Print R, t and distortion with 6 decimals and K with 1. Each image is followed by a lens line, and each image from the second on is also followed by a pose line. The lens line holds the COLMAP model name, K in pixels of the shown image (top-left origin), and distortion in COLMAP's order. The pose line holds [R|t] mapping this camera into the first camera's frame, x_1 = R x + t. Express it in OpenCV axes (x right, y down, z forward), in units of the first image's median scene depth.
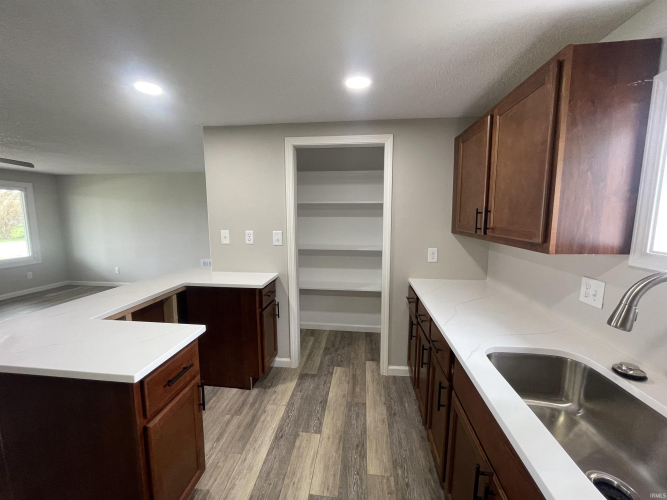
lens RADIAL K [[270.6, 0, 332.8], [0, 270.6, 250.3], [0, 0, 1]] dist [-0.001708, 0.000048]
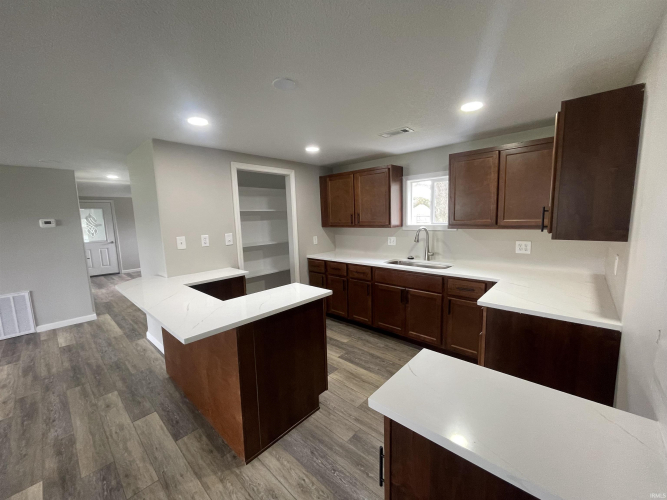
lens RADIAL K [[270.6, 0, 332.8], [0, 270.6, 250.3], [0, 0, 1]] dist [-0.001708, 0.000048]
pose [[0.585010, -0.119305, 0.802203, -0.959502], [0.136543, 0.989491, 0.047584, 0.012226], [-0.799449, 0.081698, 0.595153, -0.133745]]
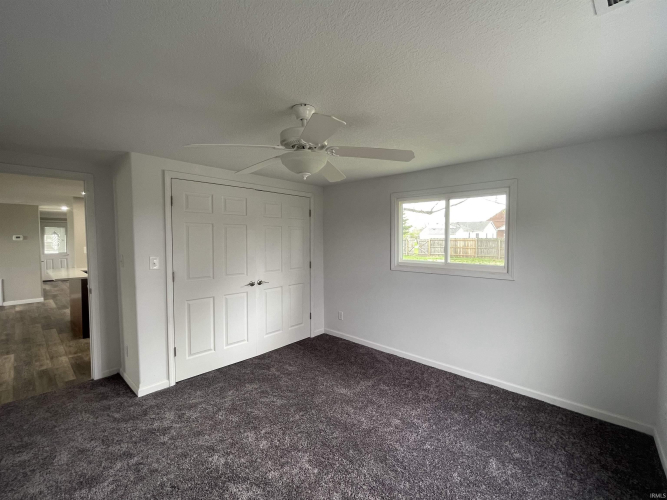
lens RADIAL K [[295.3, 0, 333.5], [0, 295.3, 250.0], [0, 0, 1]] dist [-0.002078, -0.000467]
pose [[0.588481, -0.033423, 0.807820, -1.143892], [0.107895, 0.993455, -0.037496, 0.239907], [-0.801279, 0.109225, 0.588236, -1.856471]]
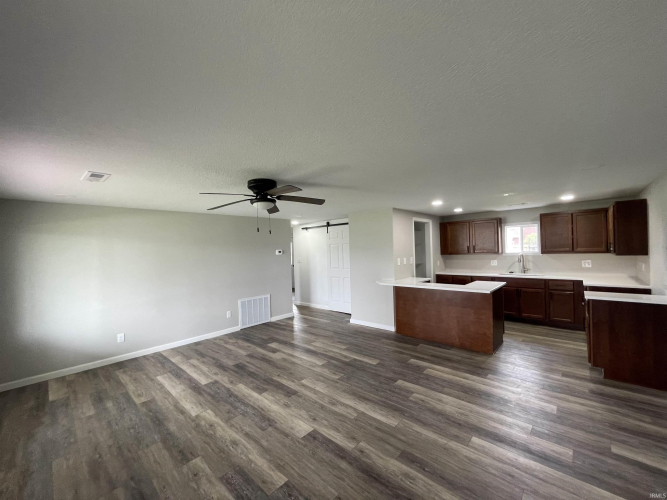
lens RADIAL K [[270.6, 0, 332.8], [0, 270.6, 250.3], [0, 0, 1]] dist [-0.001708, 0.000048]
pose [[0.587741, -0.022109, 0.808747, -2.392070], [0.139071, 0.987508, -0.074071, -0.055397], [-0.797007, 0.156008, 0.583474, 0.226862]]
